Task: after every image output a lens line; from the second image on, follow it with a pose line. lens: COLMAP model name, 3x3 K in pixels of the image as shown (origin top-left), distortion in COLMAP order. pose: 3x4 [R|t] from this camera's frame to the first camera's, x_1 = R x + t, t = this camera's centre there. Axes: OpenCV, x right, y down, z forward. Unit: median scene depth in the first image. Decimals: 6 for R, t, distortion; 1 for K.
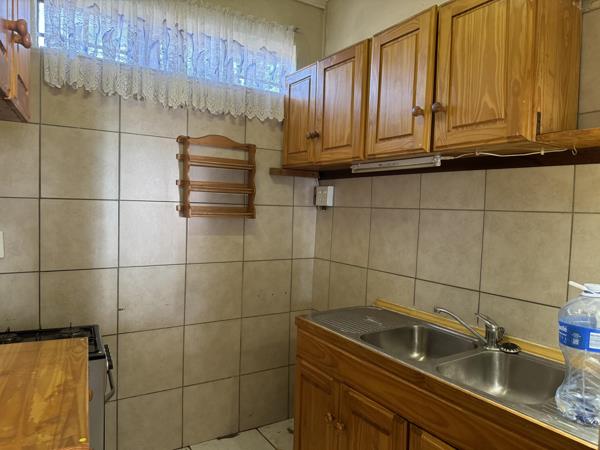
lens RADIAL K [[421.3, 0, 300.0], [0, 421.3, 225.0], [0, 0, 1]] dist [0.102037, -0.174647]
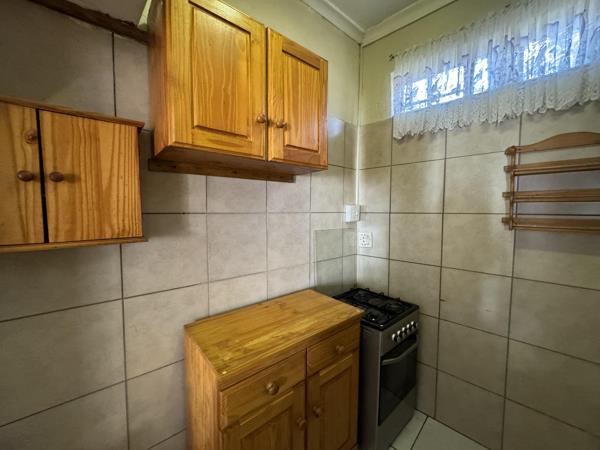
lens RADIAL K [[239.8, 0, 301.2], [0, 239.8, 224.2], [0, 0, 1]] dist [-0.002627, 0.000516]
pose [[0.237054, 0.034593, -0.970880, 0.168674], [-0.037197, 0.998956, 0.026511, -0.031284], [0.970784, 0.029830, 0.238093, 0.451802]]
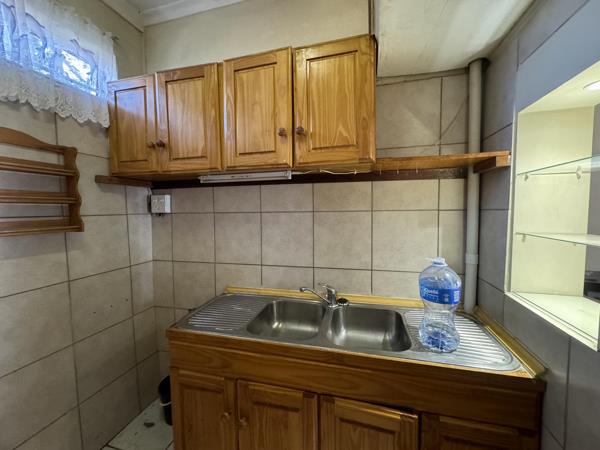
lens RADIAL K [[239.8, 0, 301.2], [0, 239.8, 224.2], [0, 0, 1]] dist [-0.002627, 0.000516]
pose [[0.732372, -0.081792, 0.675974, -0.133998], [0.064850, 0.996625, 0.050329, -0.031280], [-0.677809, 0.006977, 0.735205, 0.382820]]
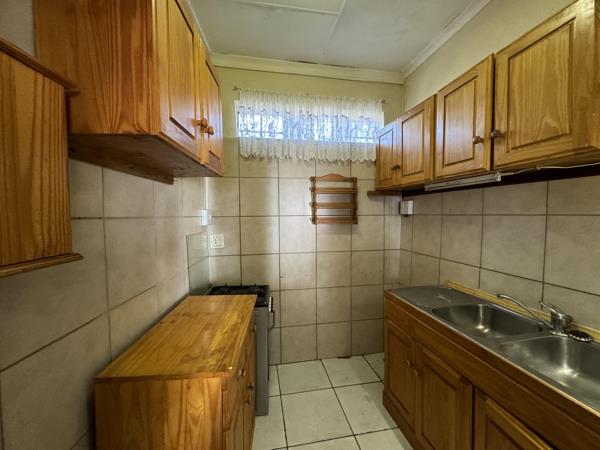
lens RADIAL K [[239.8, 0, 301.2], [0, 239.8, 224.2], [0, 0, 1]] dist [-0.002627, 0.000516]
pose [[0.927451, -0.019852, -0.373416, 0.038873], [0.017849, 0.999802, -0.008821, -0.013047], [0.373517, 0.001516, 0.927622, 0.108735]]
